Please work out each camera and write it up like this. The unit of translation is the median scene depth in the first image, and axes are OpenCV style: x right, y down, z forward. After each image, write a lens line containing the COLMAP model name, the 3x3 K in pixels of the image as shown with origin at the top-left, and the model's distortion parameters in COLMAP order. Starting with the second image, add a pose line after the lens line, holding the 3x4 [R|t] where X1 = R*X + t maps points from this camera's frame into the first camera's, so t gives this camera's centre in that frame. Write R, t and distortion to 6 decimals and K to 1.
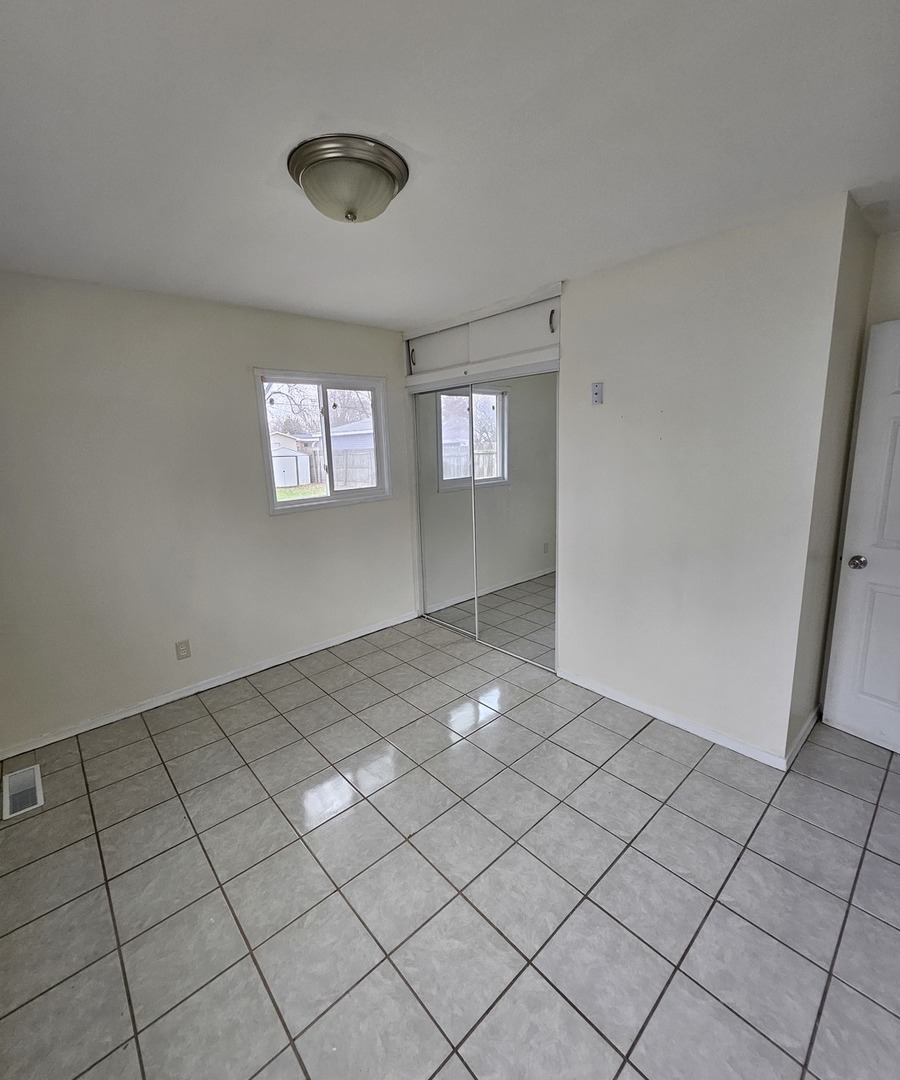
lens RADIAL K [[468.9, 0, 443.0], [0, 468.9, 534.1], [0, 0, 1]] dist [-0.000580, 0.000007]
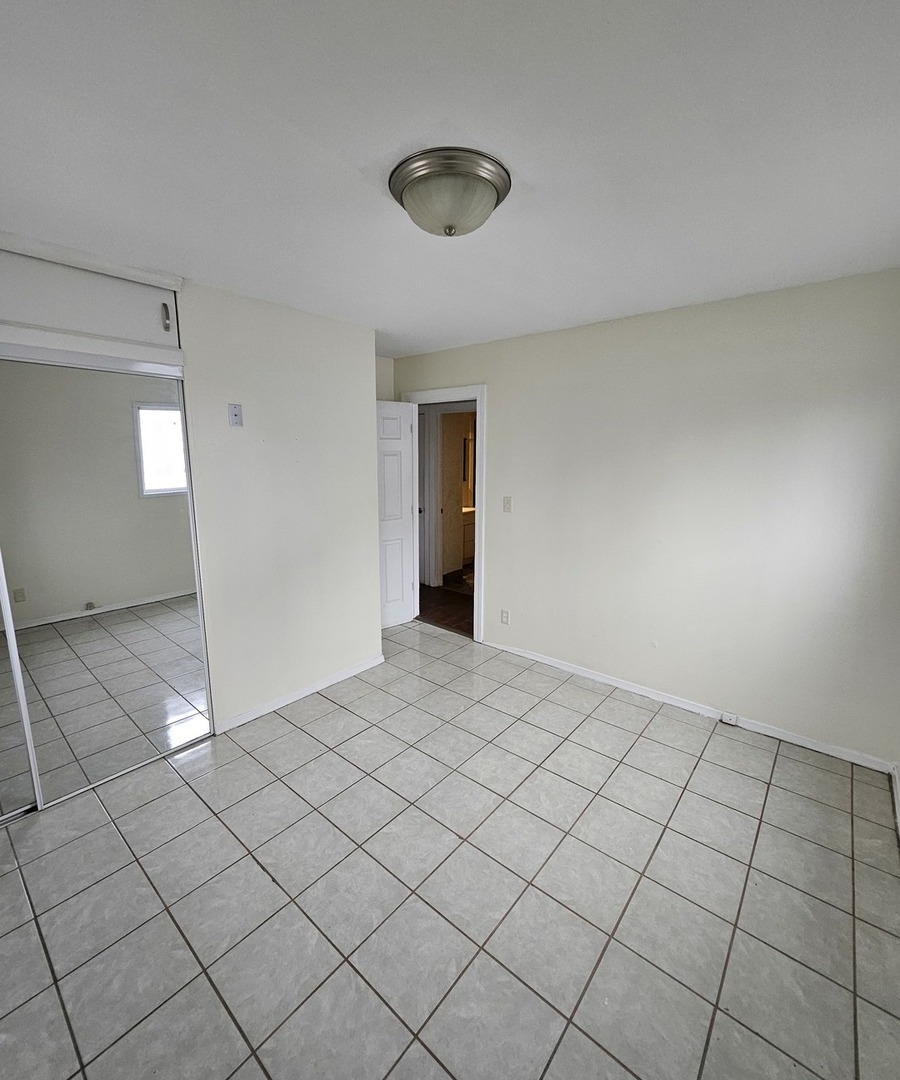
lens RADIAL K [[468.9, 0, 443.0], [0, 468.9, 534.1], [0, 0, 1]] dist [-0.000580, 0.000007]
pose [[-0.136194, -0.141425, 0.980536, -1.086757], [0.192746, 0.967062, 0.166254, -0.208956], [-0.971751, 0.211638, -0.104449, 1.100616]]
